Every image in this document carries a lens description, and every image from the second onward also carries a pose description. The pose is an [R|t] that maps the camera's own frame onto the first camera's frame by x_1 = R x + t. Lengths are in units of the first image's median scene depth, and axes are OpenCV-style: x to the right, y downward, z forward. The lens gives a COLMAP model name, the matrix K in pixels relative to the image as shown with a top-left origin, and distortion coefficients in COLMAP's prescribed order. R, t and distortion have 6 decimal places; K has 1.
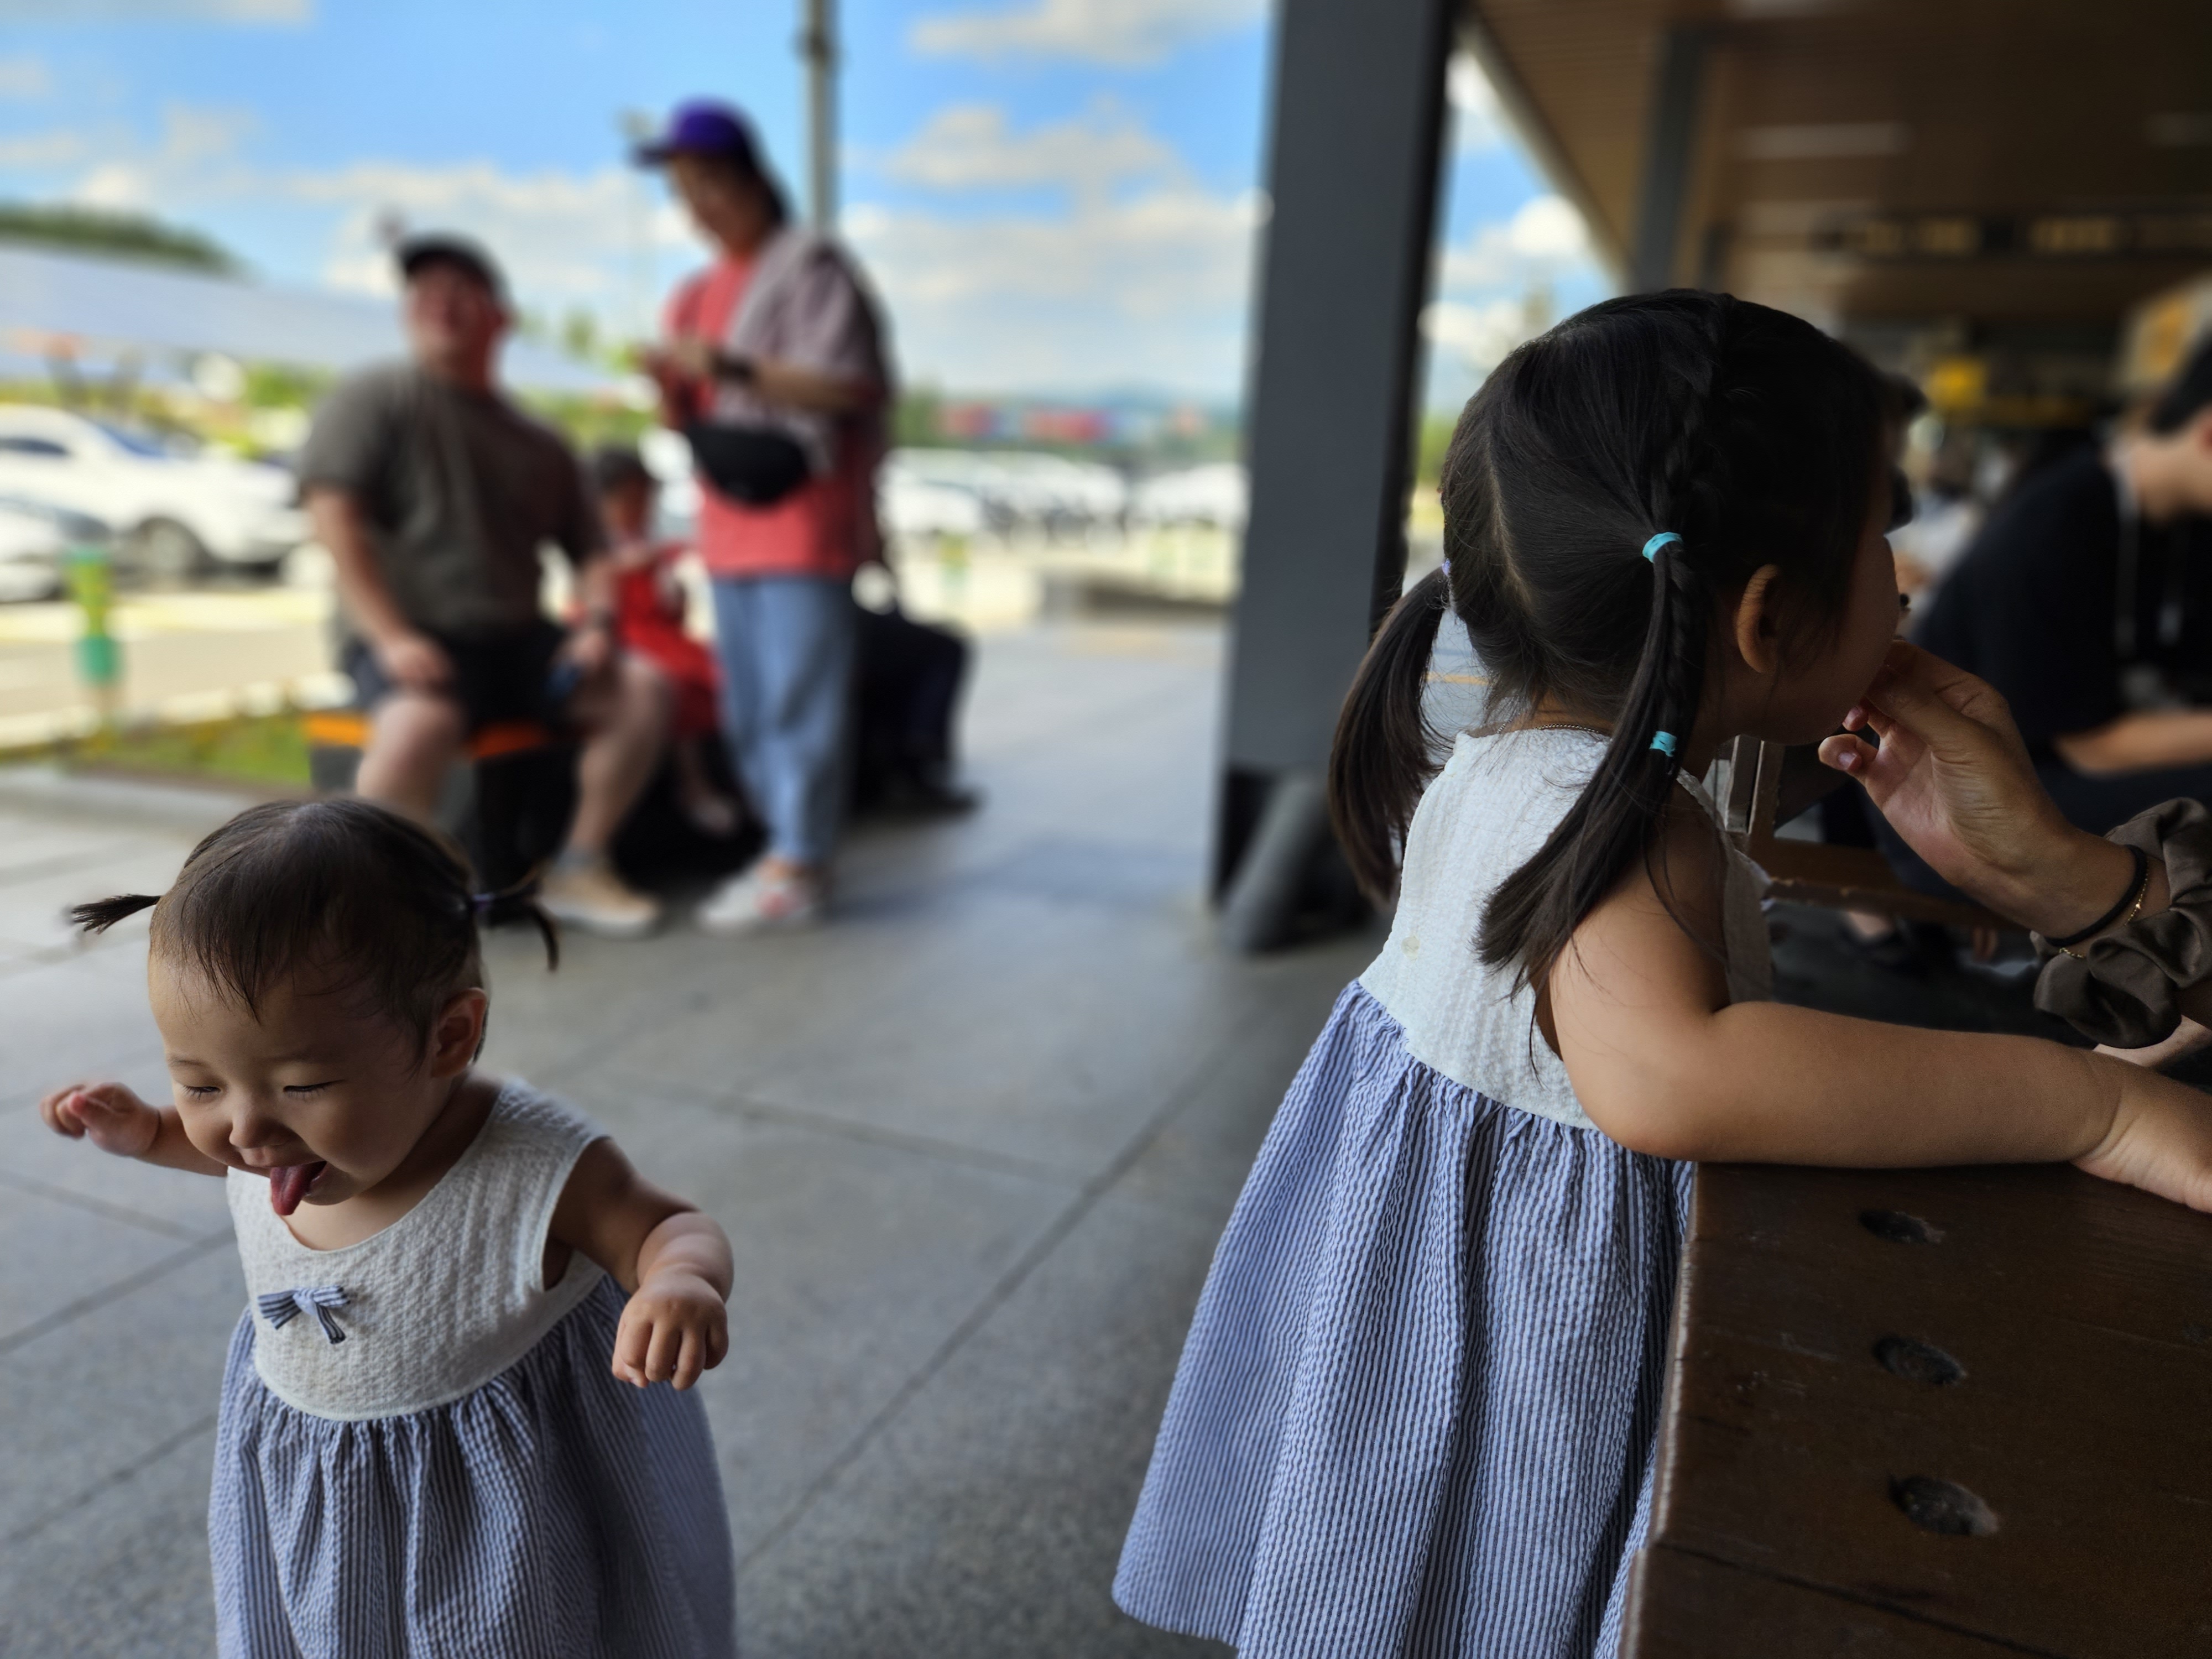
lens RADIAL K [[1500.0, 0, 1090.9], [0, 1500.0, 842.5], [0, 0, 1]] dist [0.067949, -0.064060]
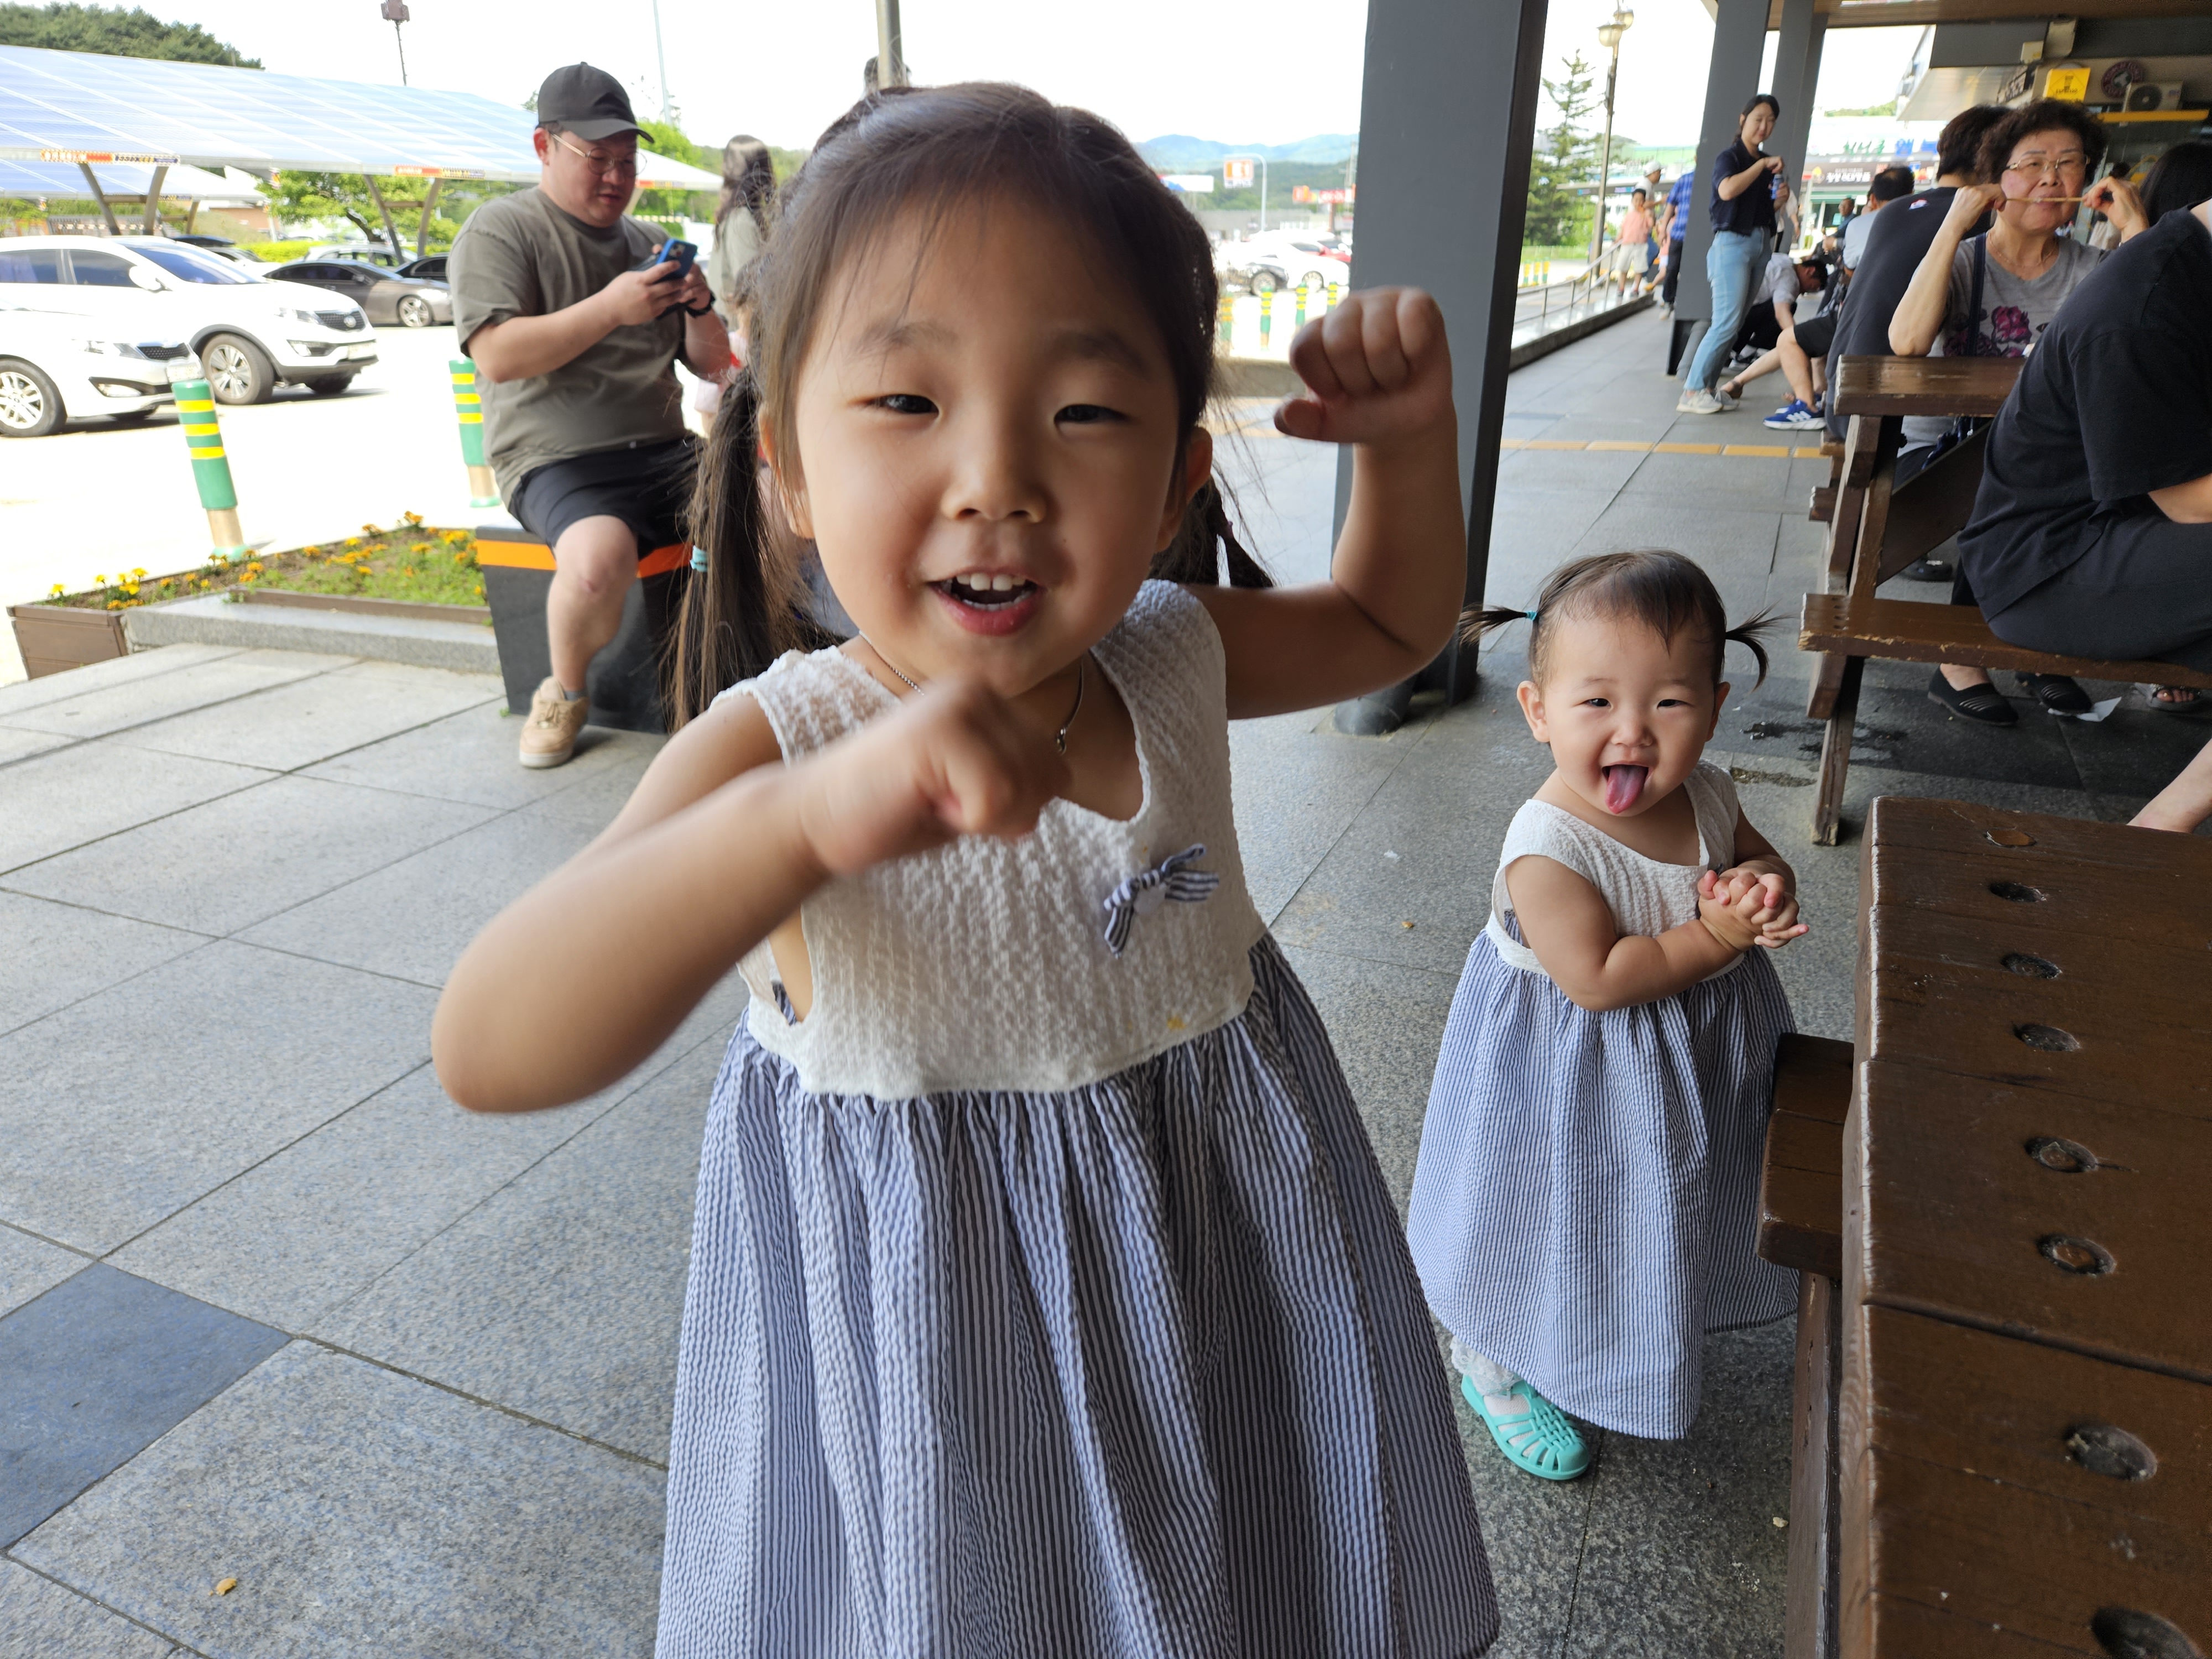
lens RADIAL K [[1500.0, 0, 1090.9], [0, 1500.0, 842.5], [0, 0, 1]] dist [0.067949, -0.064060]
pose [[0.998358, -0.037335, -0.043433, -0.068666], [0.043139, 0.989005, 0.141451, -0.009461], [0.037675, -0.143092, 0.988992, -0.111569]]
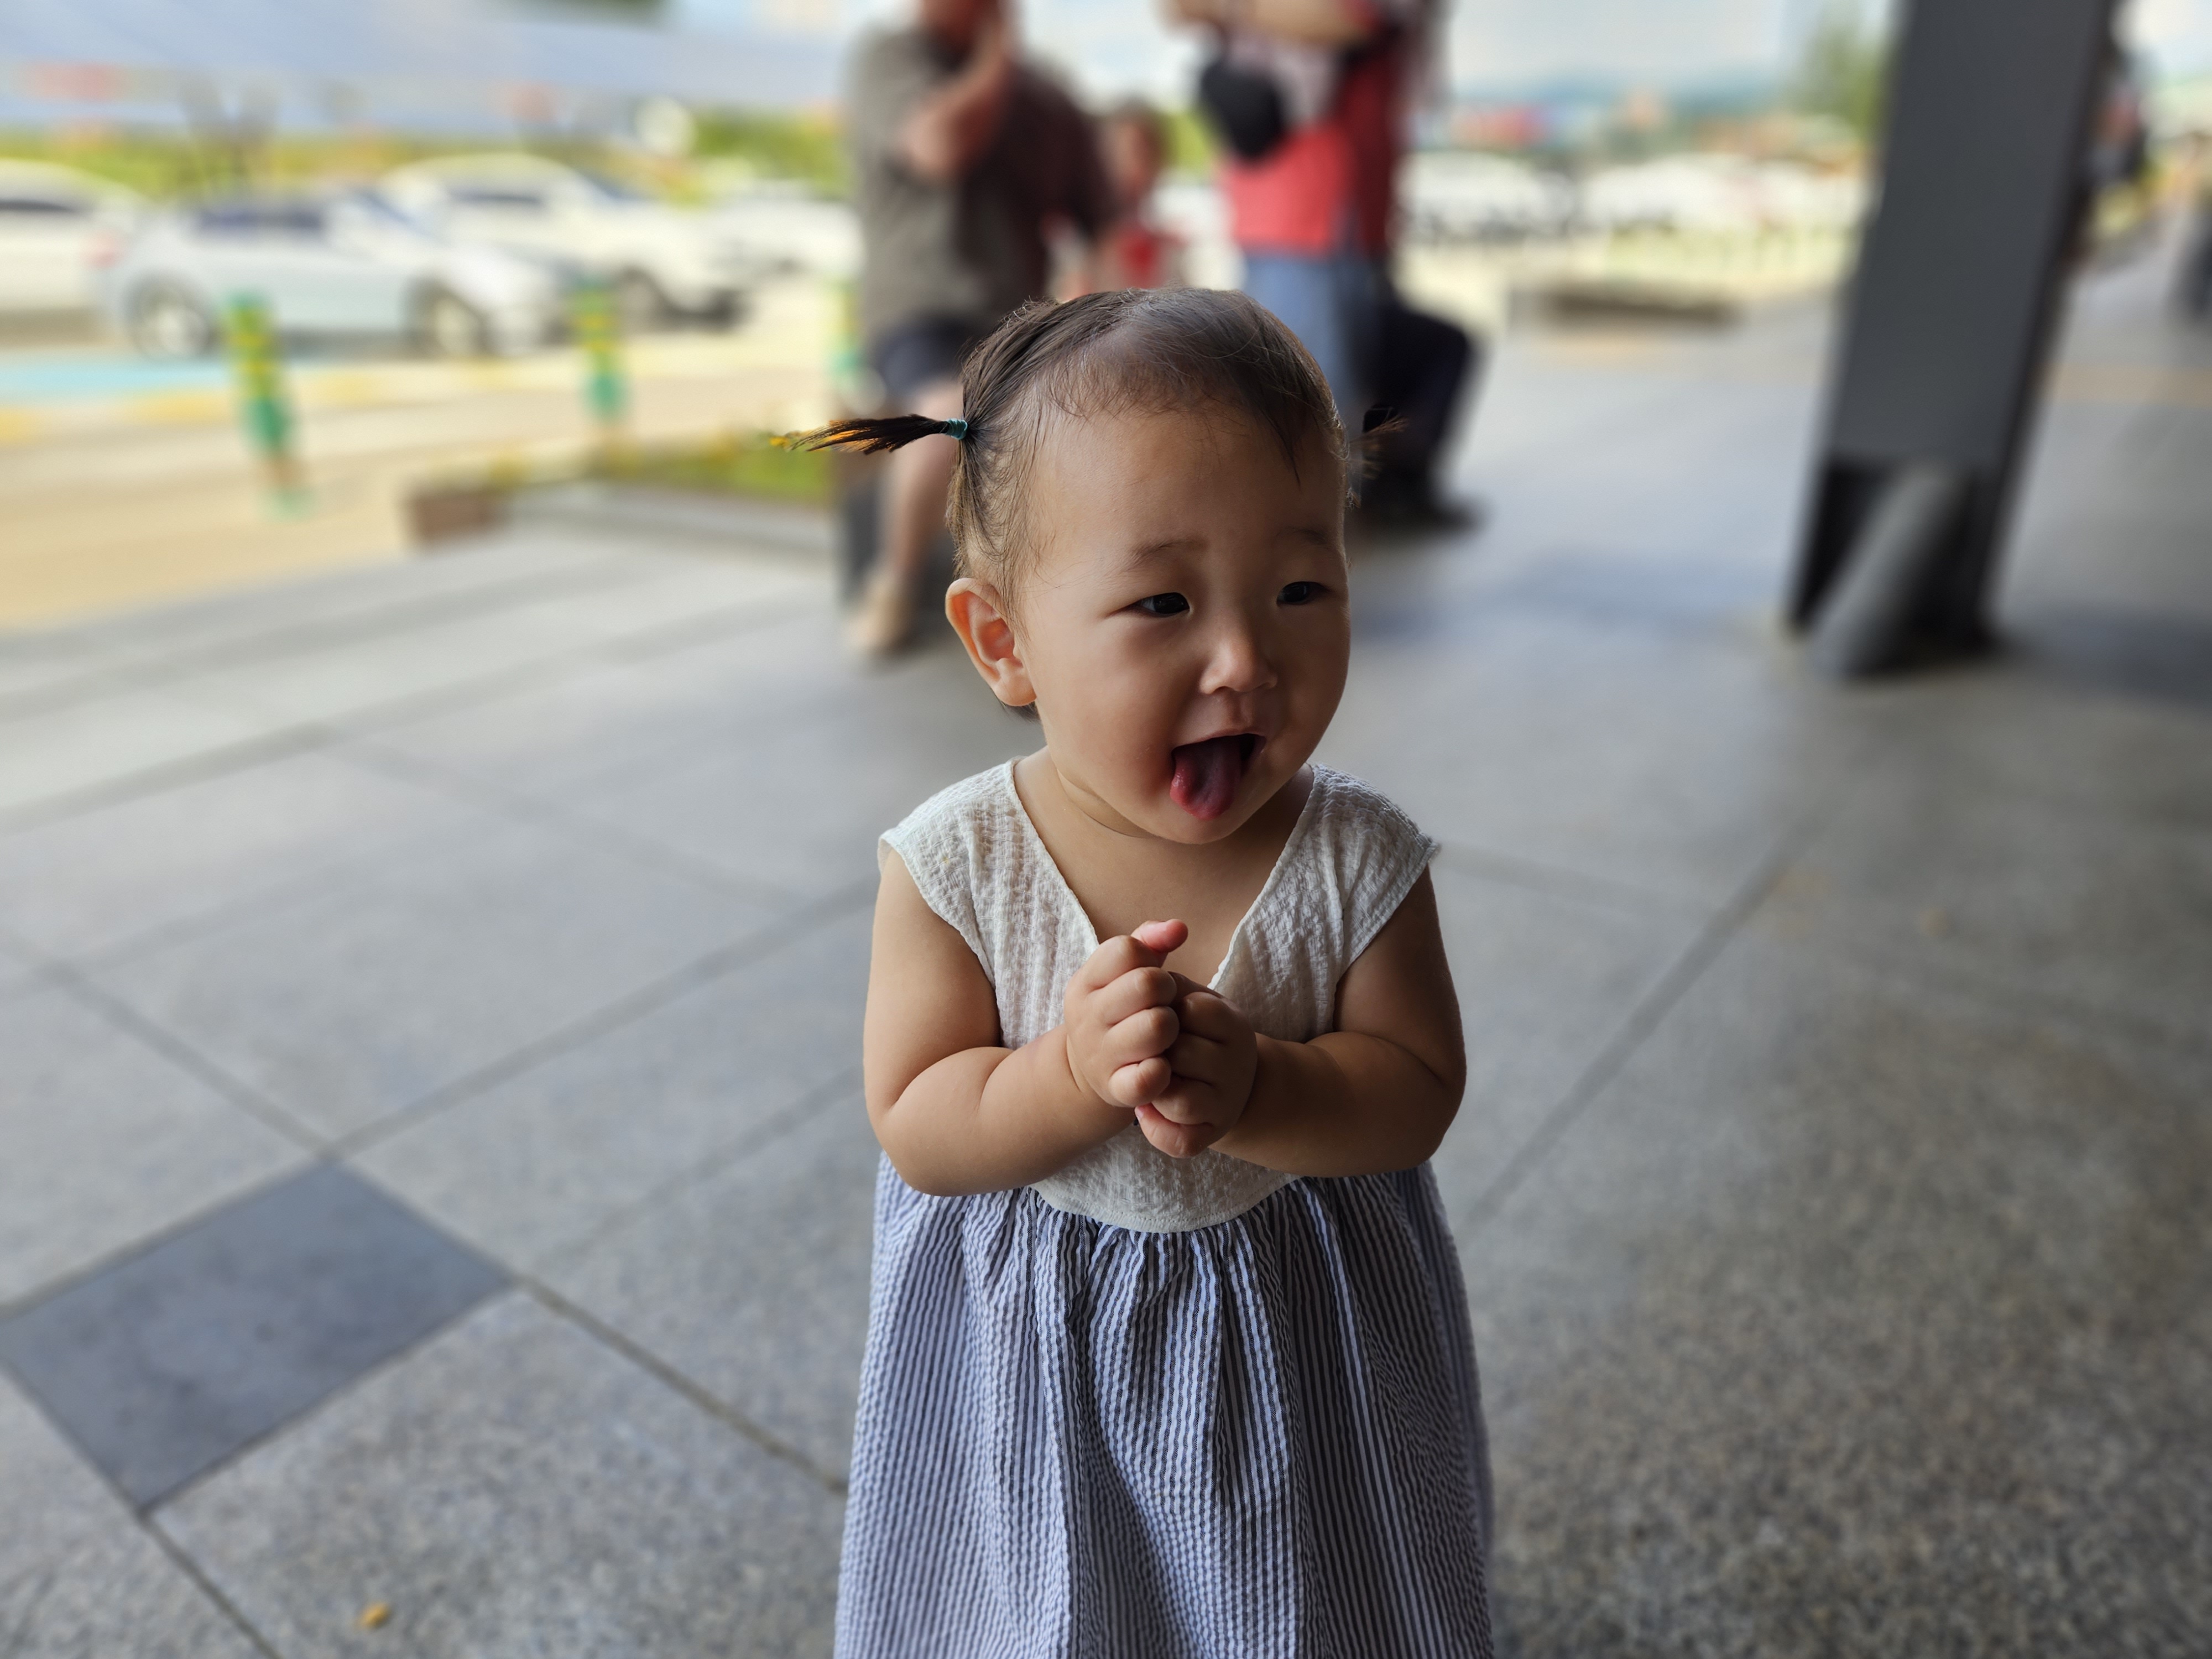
lens RADIAL K [[1504.3, 0, 1106.0], [0, 1504.3, 829.5], [0, 0, 1]] dist [0.077139, -0.075731]
pose [[0.969880, 0.048333, -0.238739, -0.132769], [-0.011256, 0.987962, 0.154287, 0.042010], [0.243322, -0.146953, 0.958749, 0.074969]]
